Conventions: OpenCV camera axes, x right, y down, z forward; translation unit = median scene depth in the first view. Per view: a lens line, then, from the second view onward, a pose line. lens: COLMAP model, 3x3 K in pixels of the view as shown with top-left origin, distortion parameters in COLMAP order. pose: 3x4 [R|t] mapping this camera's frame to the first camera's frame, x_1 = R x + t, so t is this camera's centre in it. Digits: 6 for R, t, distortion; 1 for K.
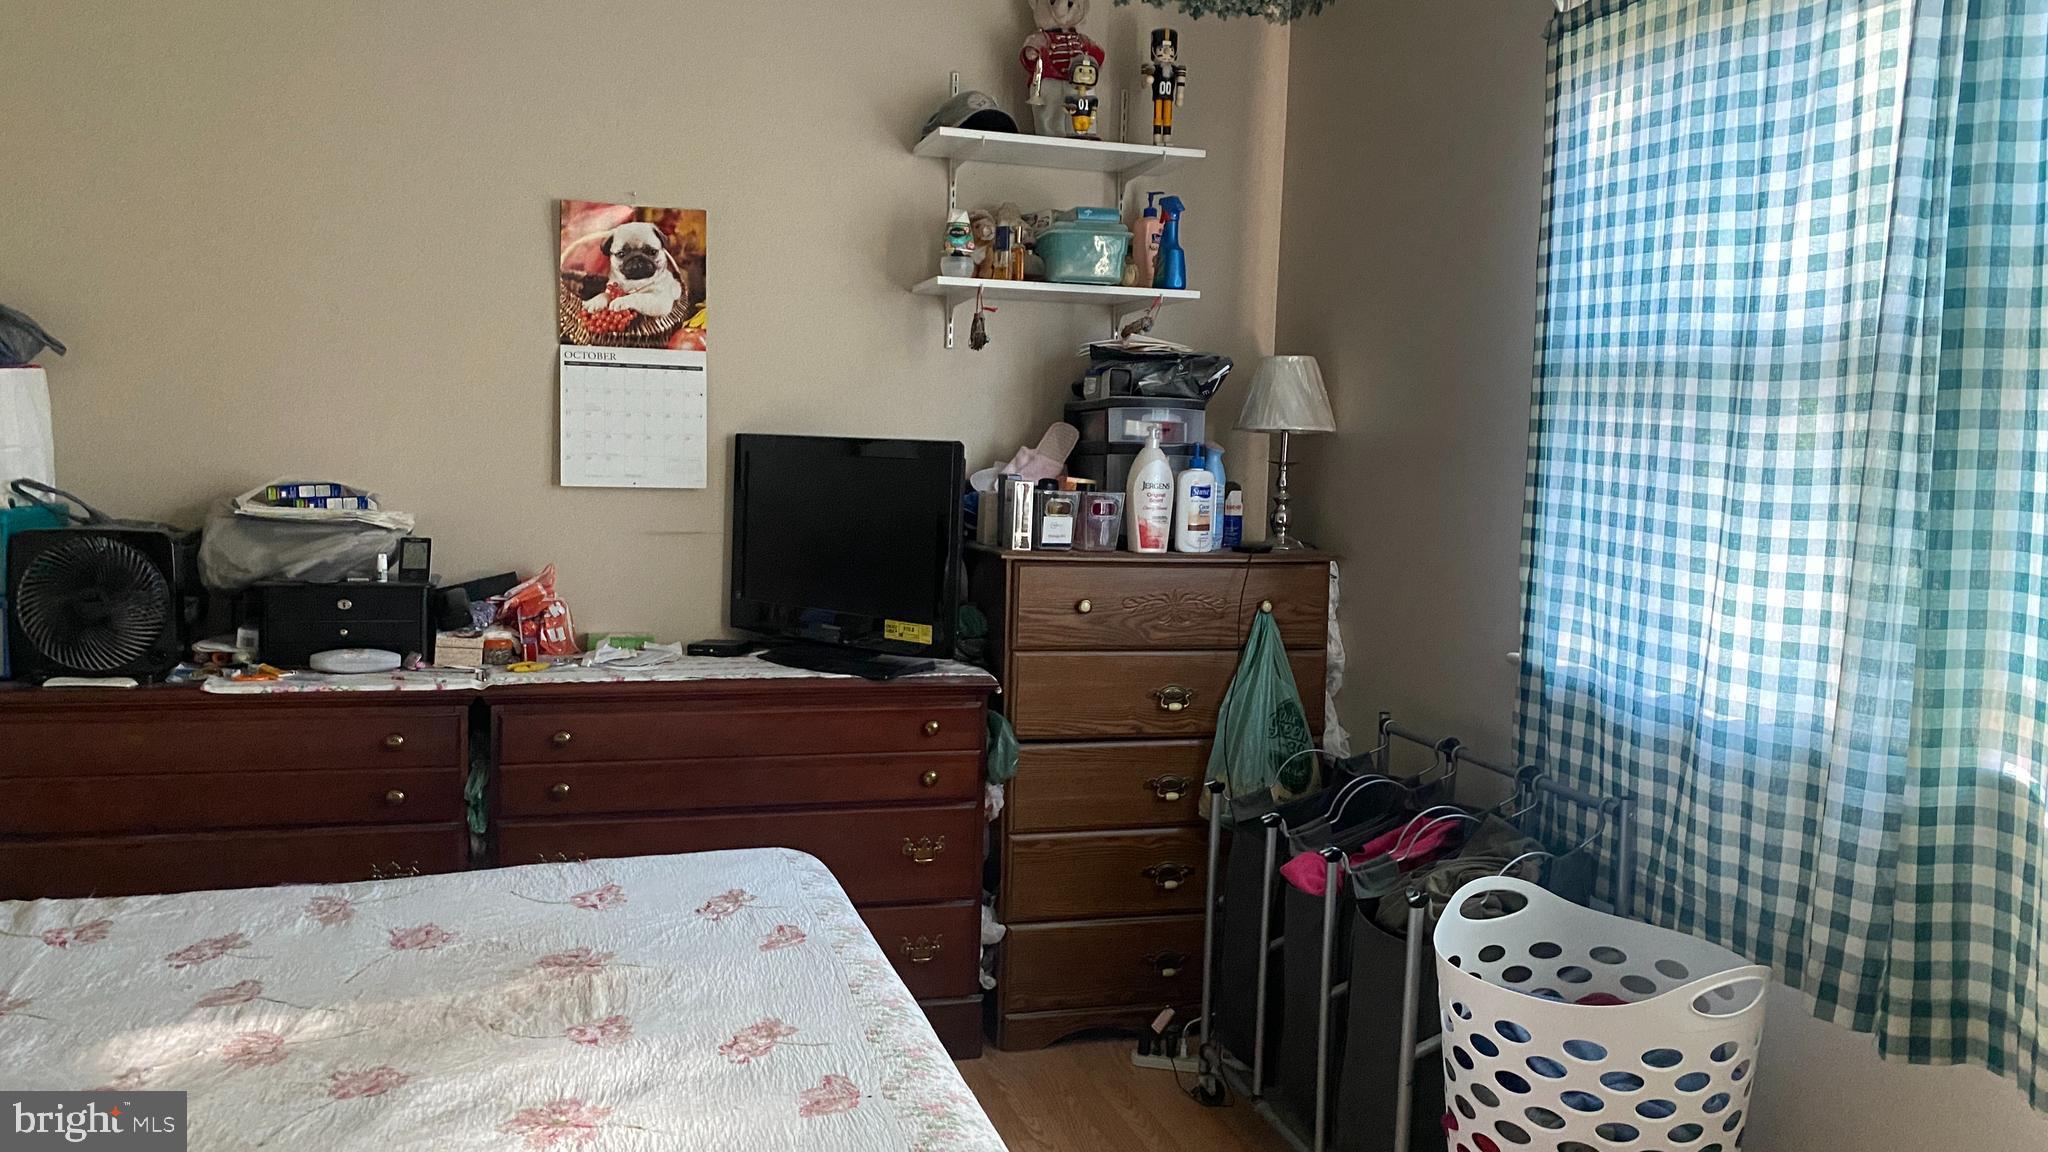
lens RADIAL K [[1557.0, 0, 1025.0], [0, 1557.0, 549.8], [0, 0, 1]] dist [0.057453, -0.129434]
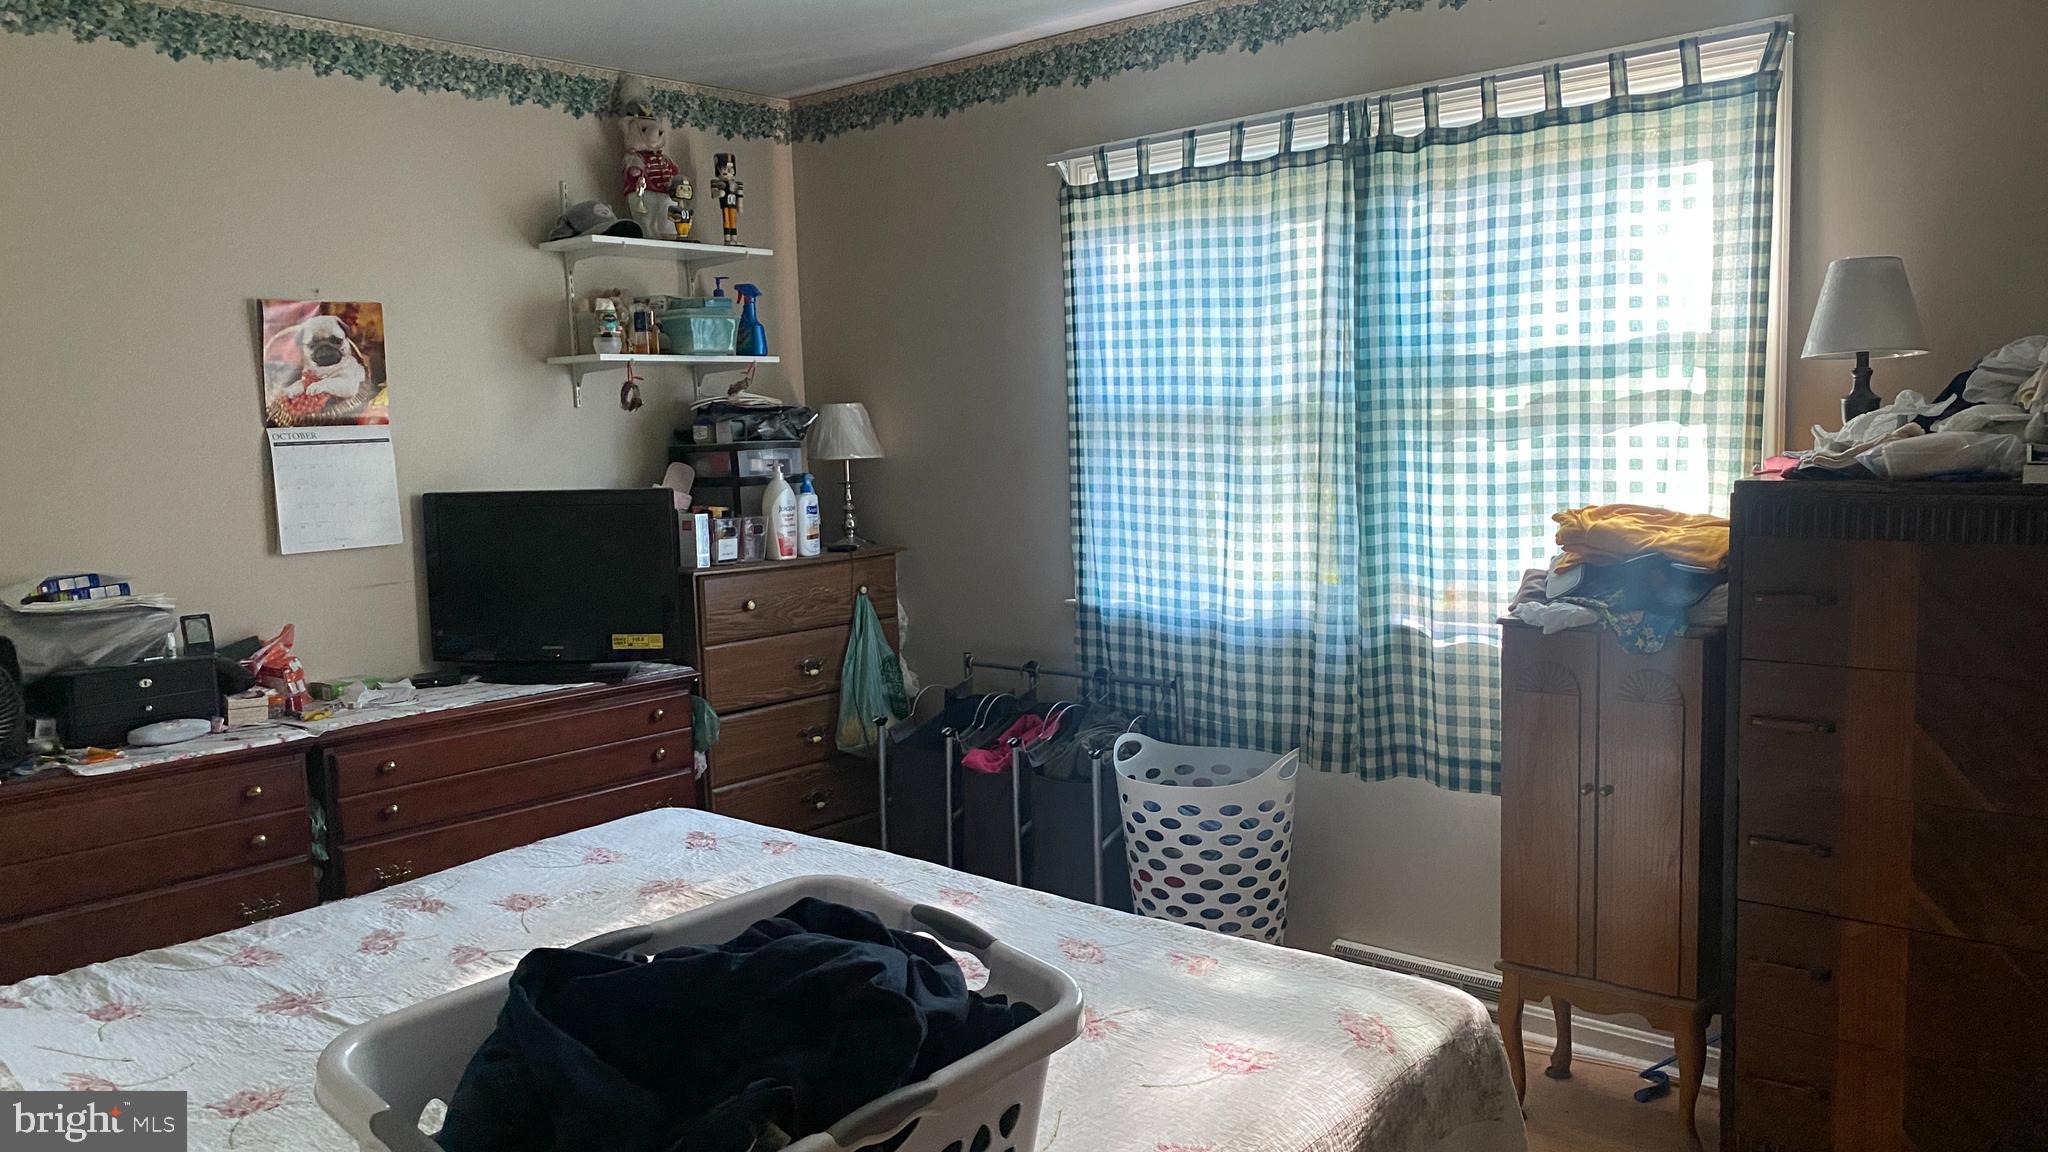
lens RADIAL K [[1557.0, 0, 1025.0], [0, 1557.0, 549.8], [0, 0, 1]] dist [0.057453, -0.129434]
pose [[0.843156, -0.100607, 0.528173, -0.495484], [0.092335, 0.994838, 0.042097, -0.047986], [-0.529681, 0.013274, 0.848093, -0.256491]]
